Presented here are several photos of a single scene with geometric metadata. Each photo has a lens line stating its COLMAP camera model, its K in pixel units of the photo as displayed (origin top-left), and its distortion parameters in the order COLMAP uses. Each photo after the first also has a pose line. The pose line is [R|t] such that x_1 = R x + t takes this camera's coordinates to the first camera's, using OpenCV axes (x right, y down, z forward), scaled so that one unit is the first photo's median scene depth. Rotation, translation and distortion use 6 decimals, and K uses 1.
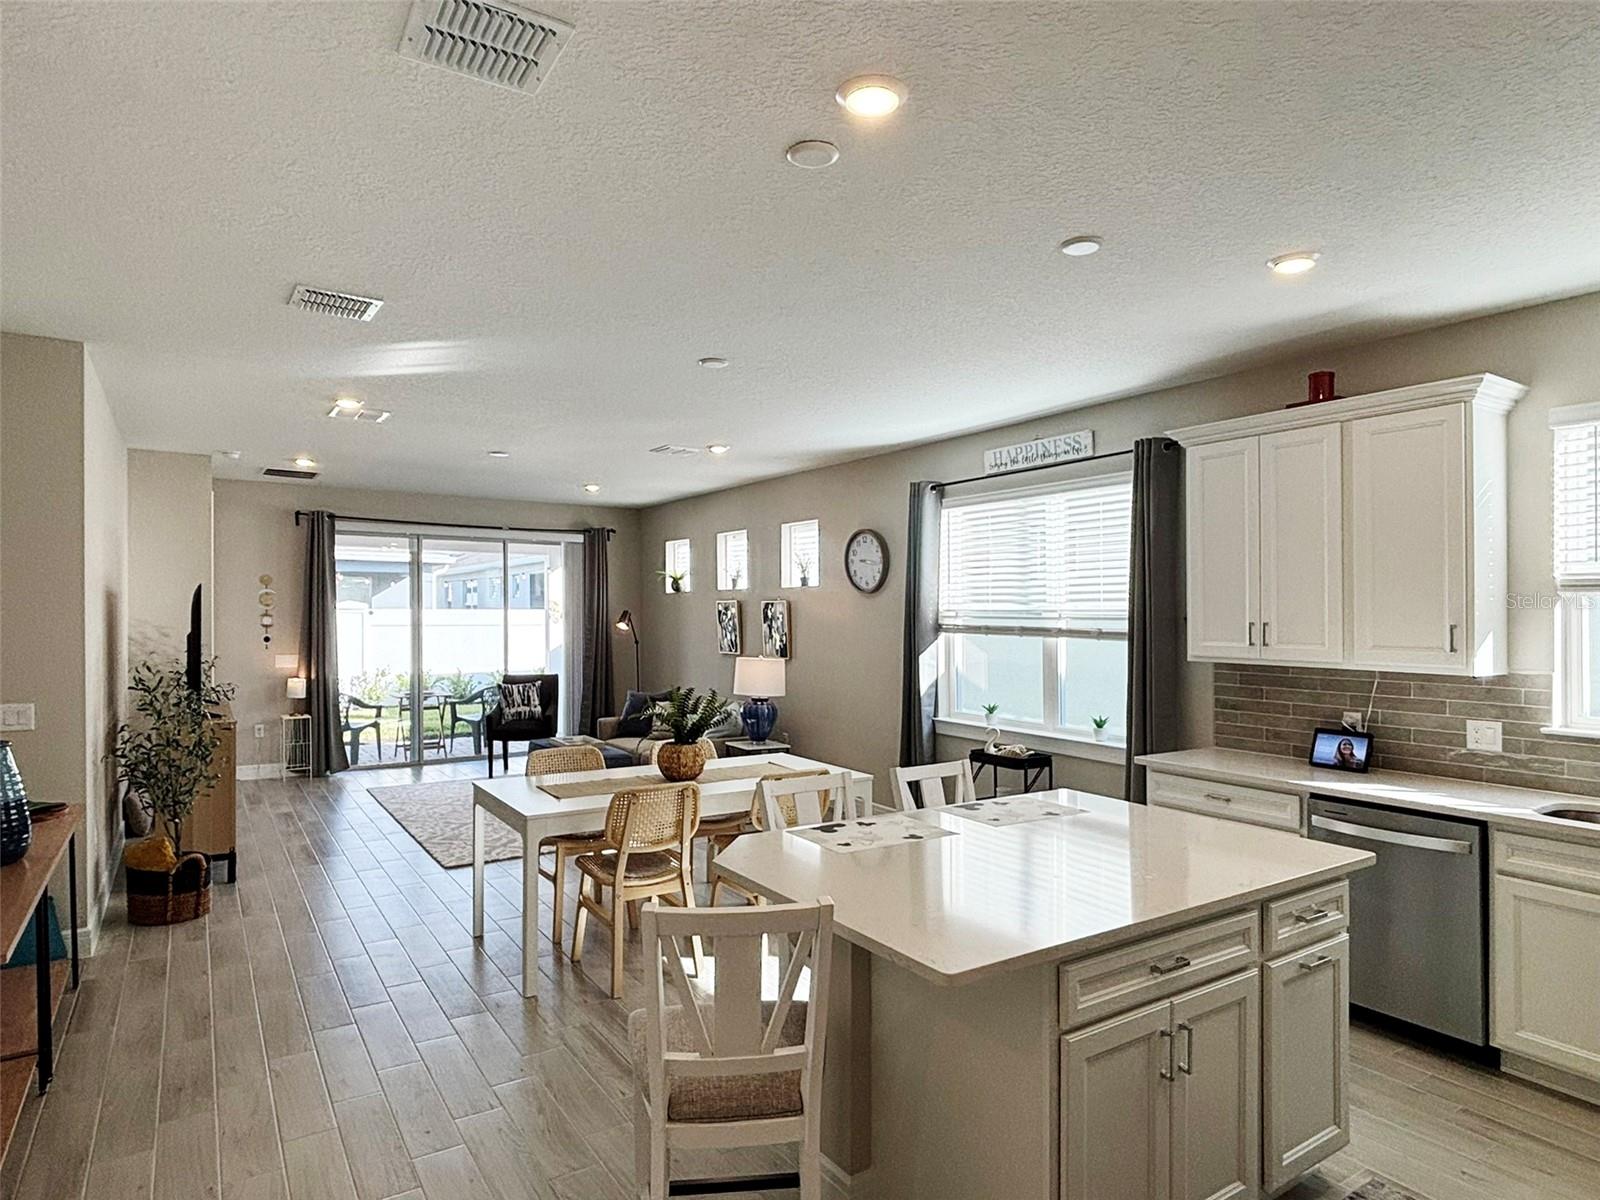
lens RADIAL K [[937.7, 0, 830.5], [0, 937.7, 628.7], [0, 0, 1]] dist [-0.013981, -0.000455]
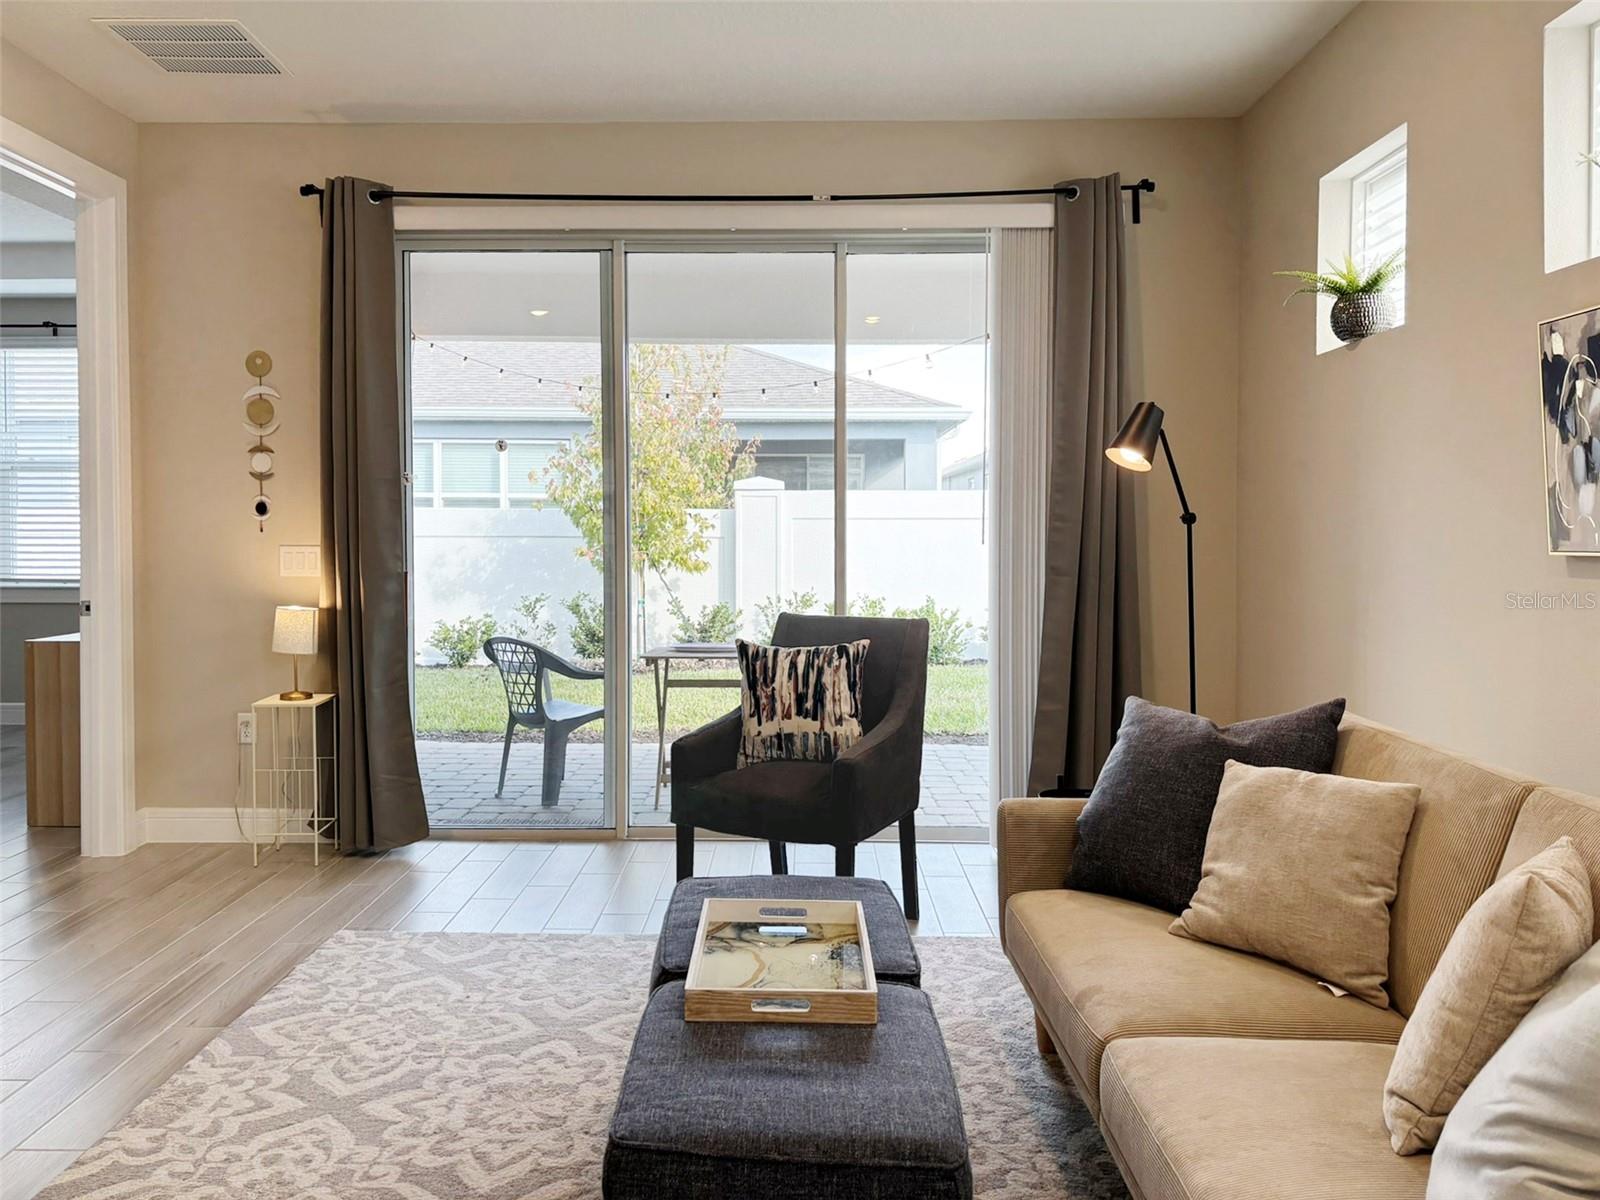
lens RADIAL K [[1211.5, 0, 777.0], [0, 1211.5, 560.5], [0, 0, 1]] dist [0.077539, -0.084038]
pose [[0.805878, 0.013003, -0.591939, -0.097262], [-0.007967, 0.999906, 0.011118, 0.026535], [0.592028, -0.004244, 0.805906, 0.690111]]
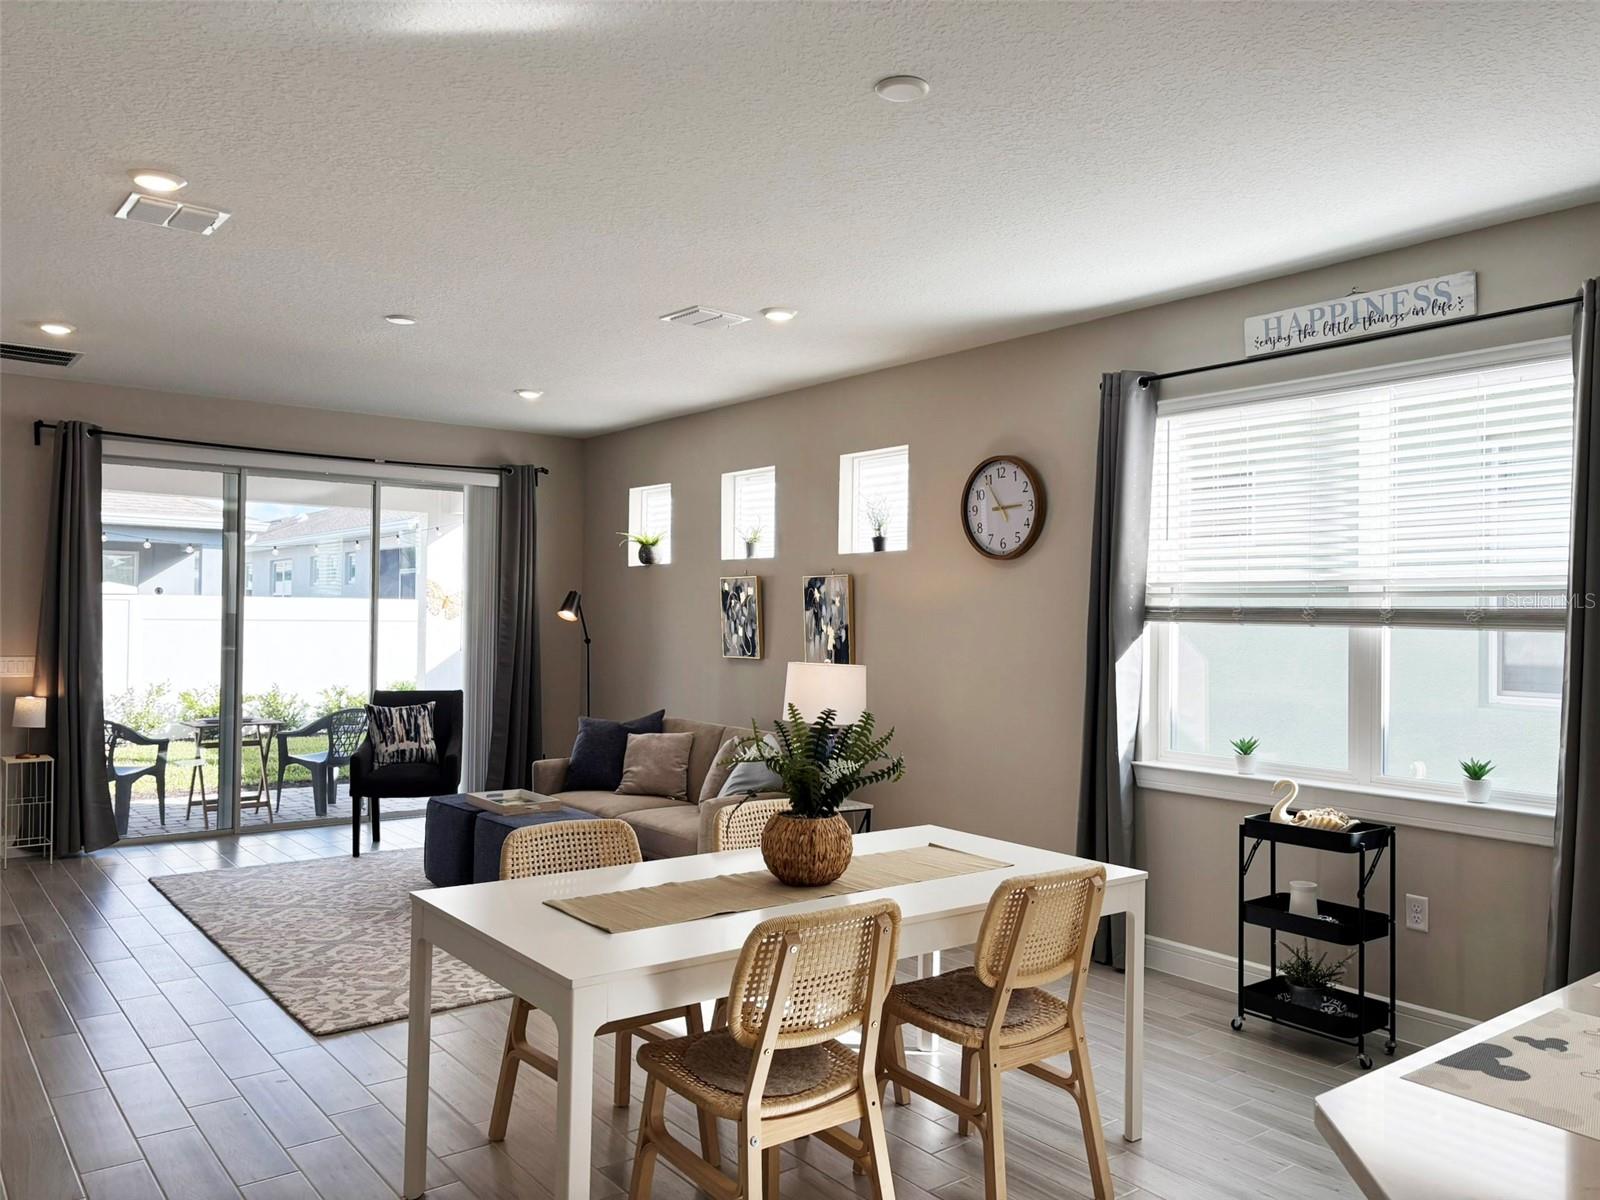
lens RADIAL K [[1230.9, 0, 843.4], [0, 1230.9, 605.4], [0, 0, 1]] dist [-0.006018, 0.002709]
pose [[0.997275, 0.008996, 0.073220, -0.102867], [-0.007048, 0.999616, -0.026815, 0.012564], [-0.073433, 0.026226, 0.996955, 0.161725]]
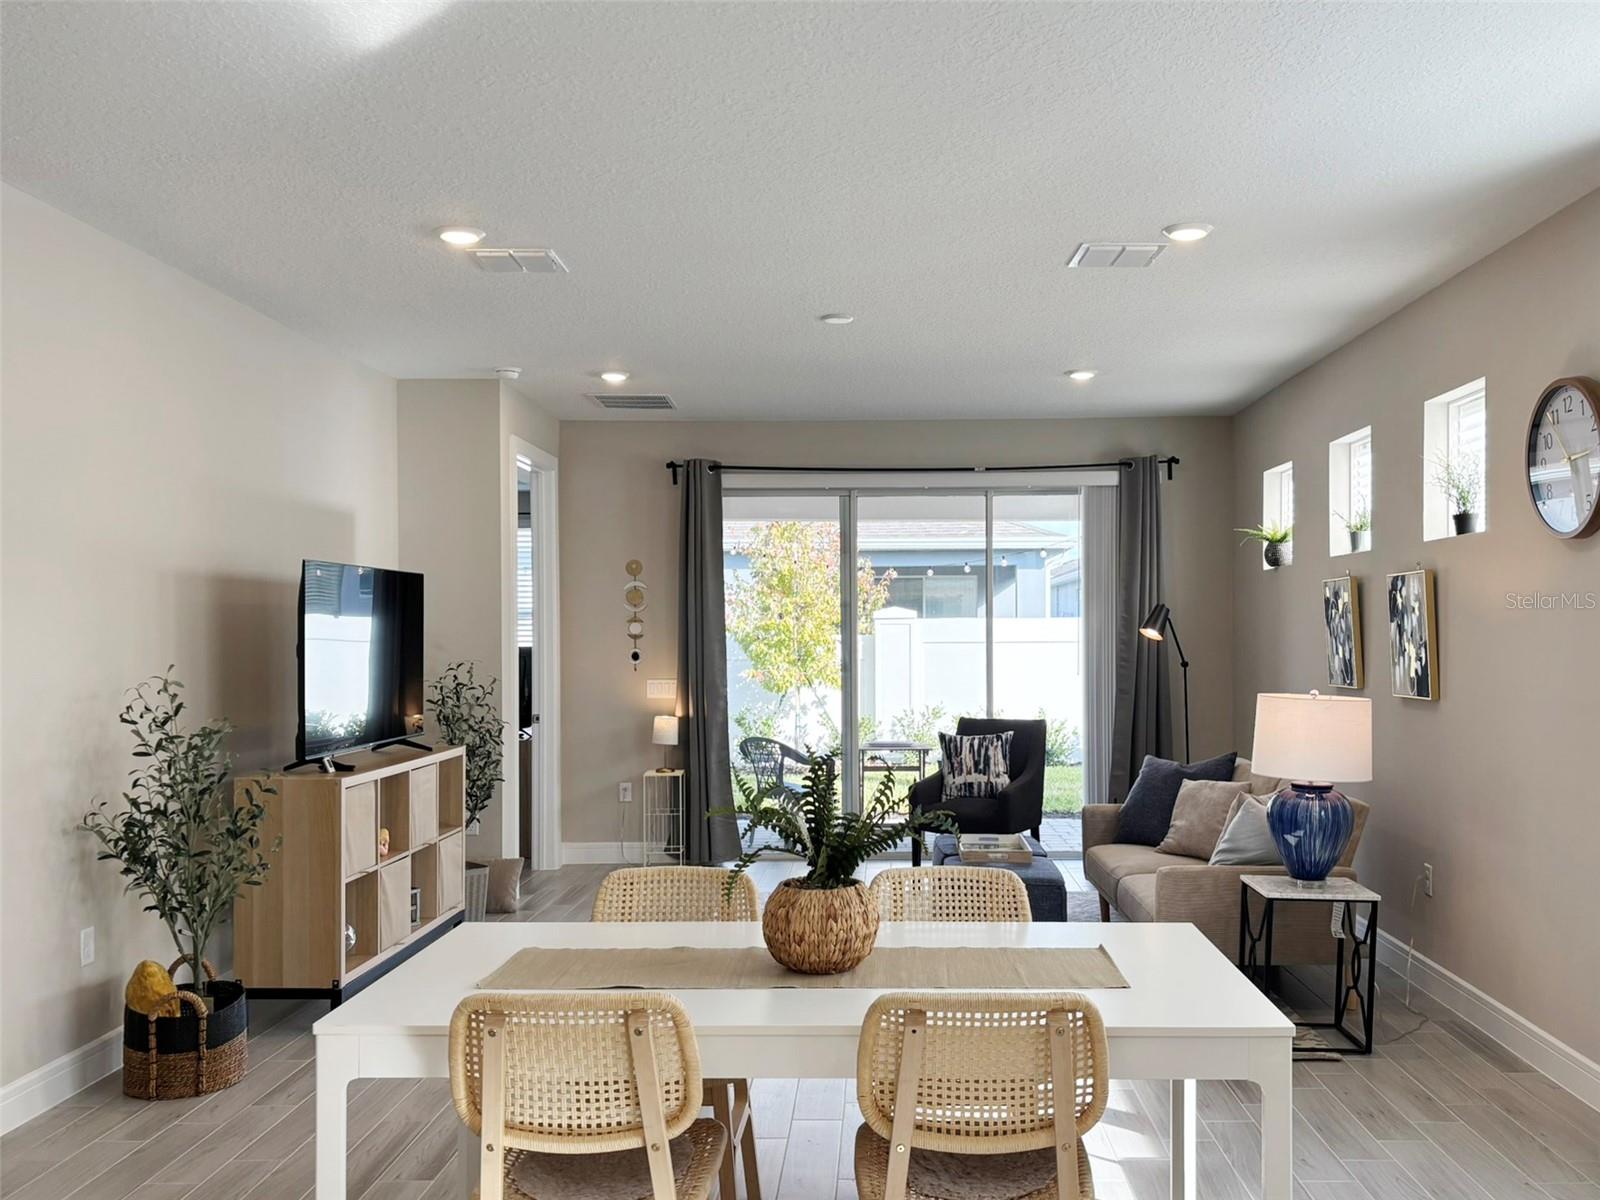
lens RADIAL K [[1409.1, 0, 854.3], [0, 1409.1, 673.1], [0, 0, 1]] dist [0.106905, -0.002984]
pose [[0.804782, 0.008587, -0.593509, 0.129591], [-0.000852, 0.999911, 0.013311, 0.009973], [0.593570, -0.010207, 0.804718, 0.267222]]
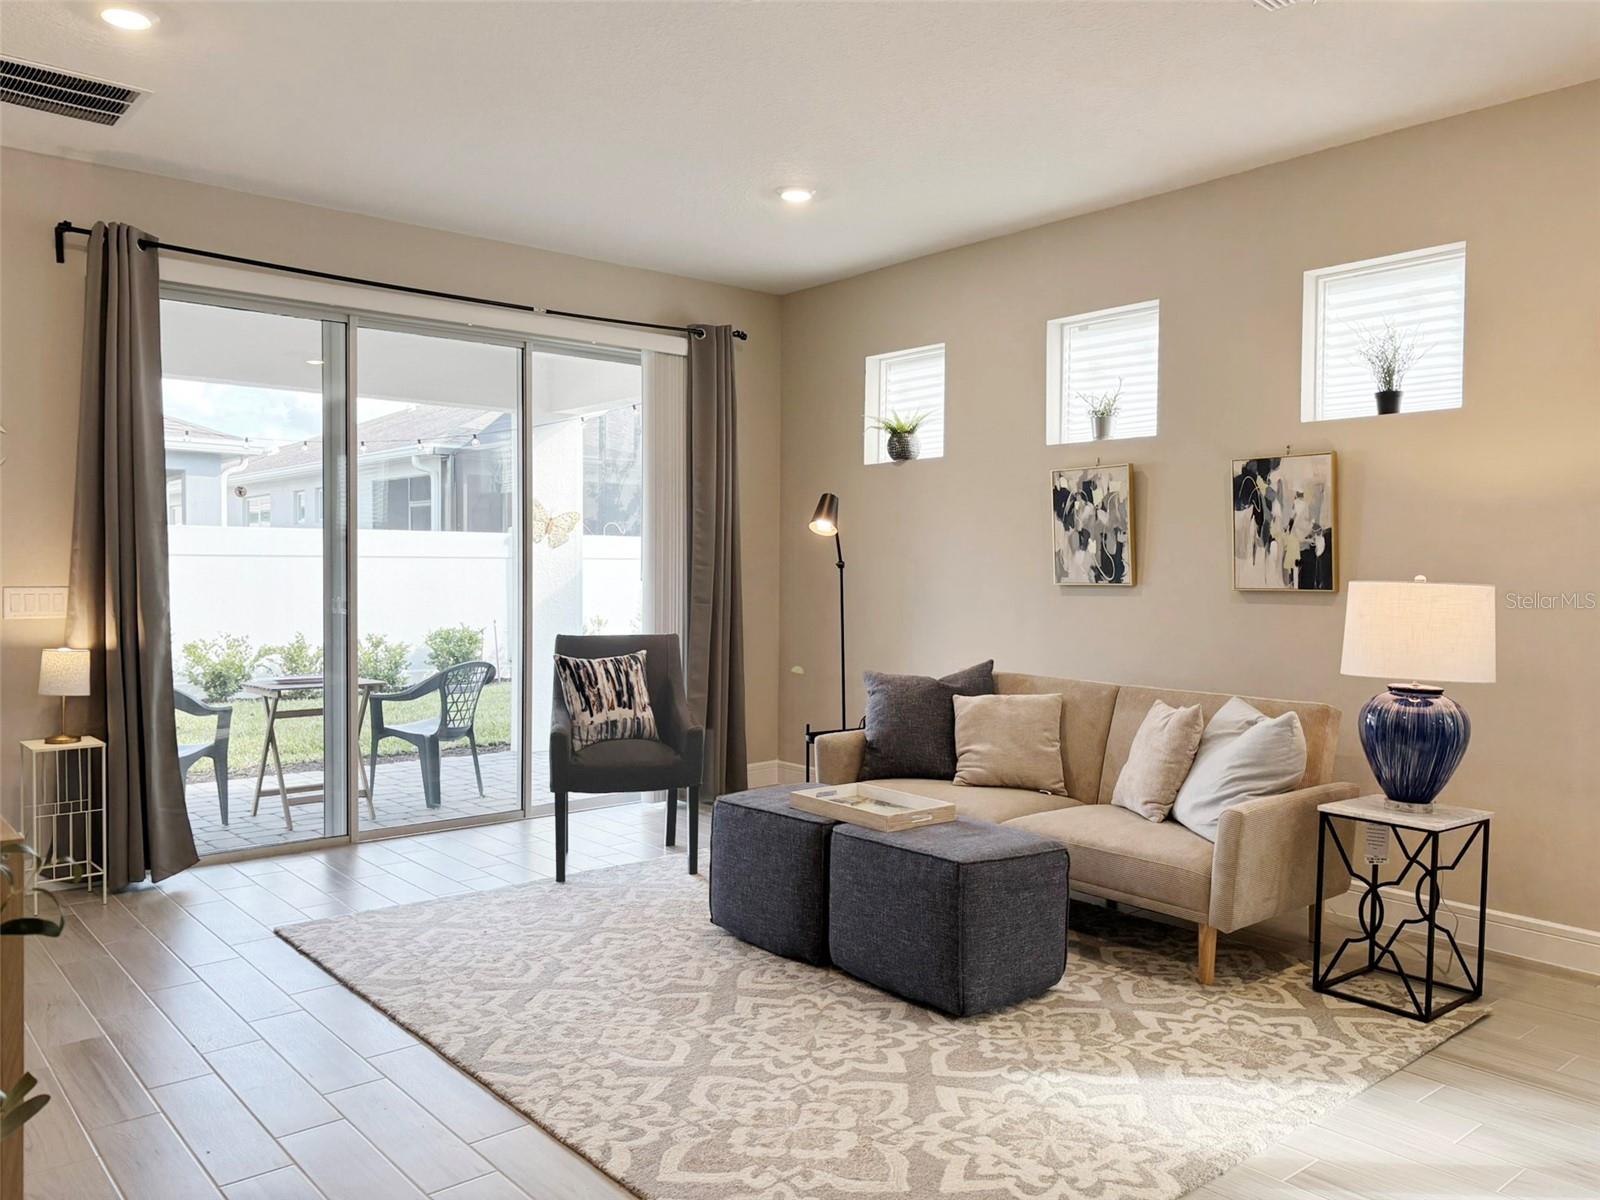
lens RADIAL K [[1228.1, 0, 800.0], [0, 1228.1, 600.0], [0, 0, 1]] dist [0.034219, -0.005242]
pose [[0.995738, -0.001716, 0.092207, -0.308560], [0.000652, 0.999933, 0.011562, 0.027489], [-0.092221, -0.011452, 0.995673, 0.443801]]
